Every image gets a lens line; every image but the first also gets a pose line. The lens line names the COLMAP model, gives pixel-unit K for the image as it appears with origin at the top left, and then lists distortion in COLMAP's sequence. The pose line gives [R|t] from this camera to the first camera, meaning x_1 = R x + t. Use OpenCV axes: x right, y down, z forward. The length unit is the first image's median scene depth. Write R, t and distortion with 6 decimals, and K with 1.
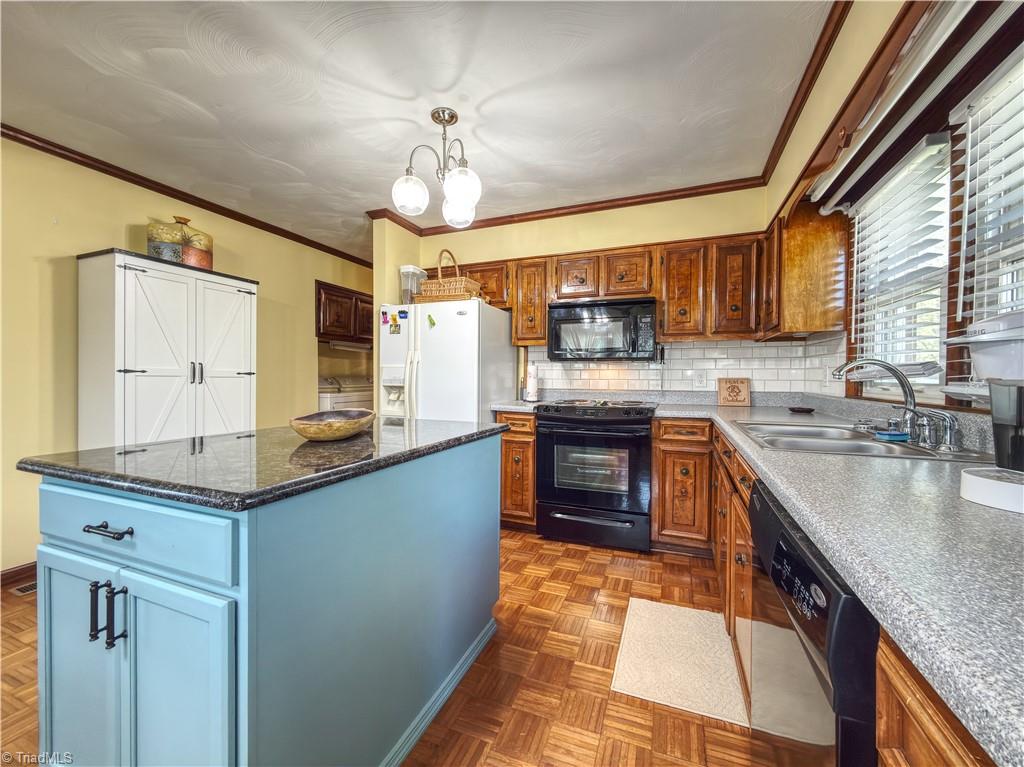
lens RADIAL K [[410.4, 0, 513.1], [0, 410.4, 381.2], [0, 0, 1]] dist [0.001232, -0.000156]
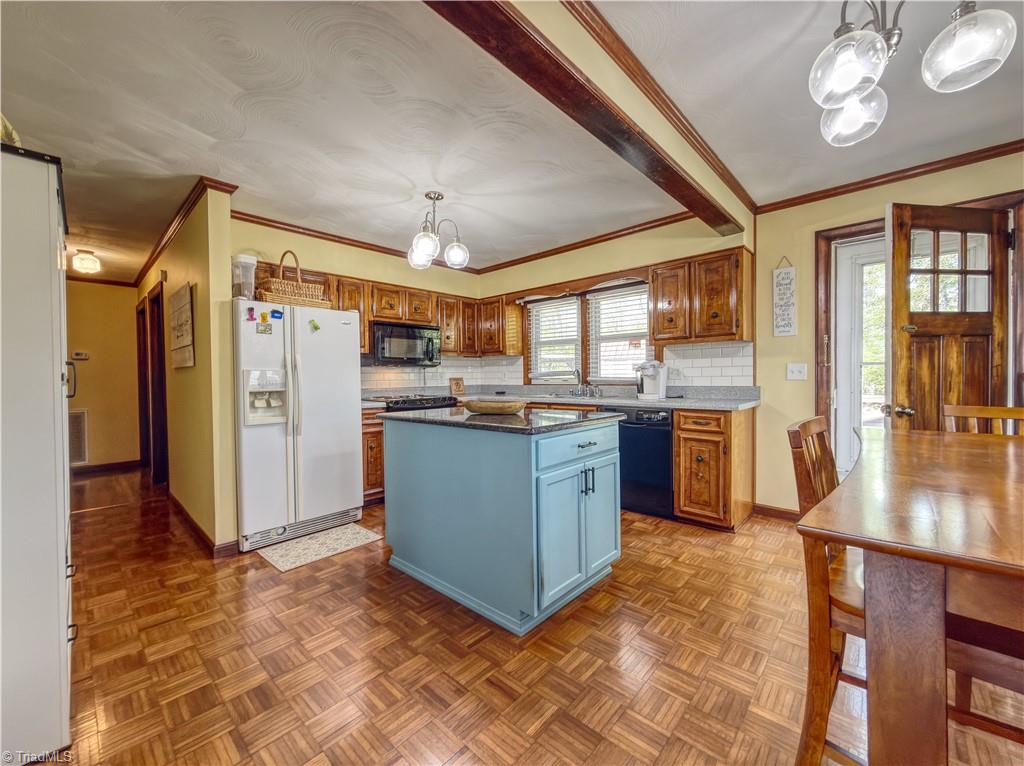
lens RADIAL K [[410.4, 0, 508.9], [0, 410.4, 385.3], [0, 0, 1]] dist [0.001232, -0.000156]
pose [[0.367309, -0.029558, 0.929629, -0.949386], [0.027972, 0.999394, 0.020724, -0.005470], [-0.929678, 0.018391, 0.367913, 0.166616]]
